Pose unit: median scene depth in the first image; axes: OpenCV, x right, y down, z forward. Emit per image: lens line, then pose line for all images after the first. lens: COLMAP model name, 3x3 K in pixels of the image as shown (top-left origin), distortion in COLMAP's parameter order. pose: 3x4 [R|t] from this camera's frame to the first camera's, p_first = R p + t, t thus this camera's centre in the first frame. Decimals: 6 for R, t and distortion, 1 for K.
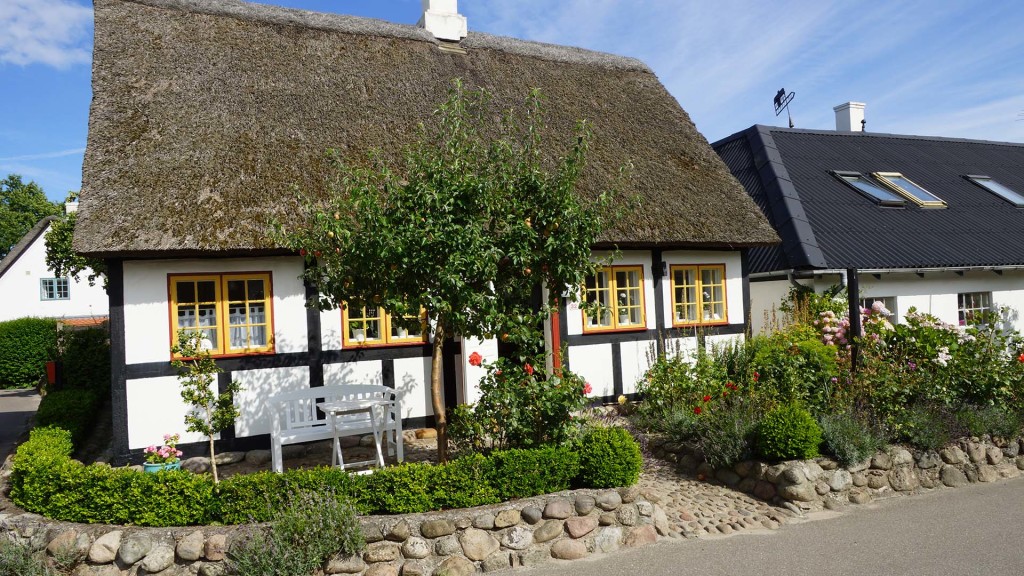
lens RADIAL K [[708.6, 0, 512.0], [0, 708.6, 288.0], [0, 0, 1]] dist [-0.000383, -0.000716]
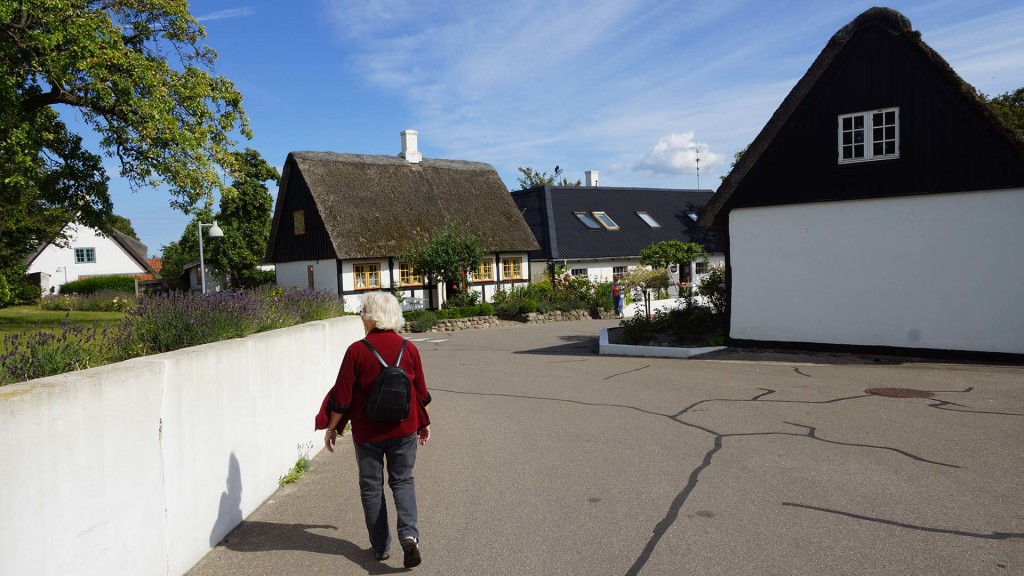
lens RADIAL K [[708.6, 0, 512.0], [0, 708.6, 288.0], [0, 0, 1]] dist [-0.000383, -0.000716]
pose [[0.975901, -0.003573, 0.218186, -0.367467], [-0.009902, 0.998111, 0.060635, -0.088741], [-0.217991, -0.061334, 0.974022, -1.832091]]
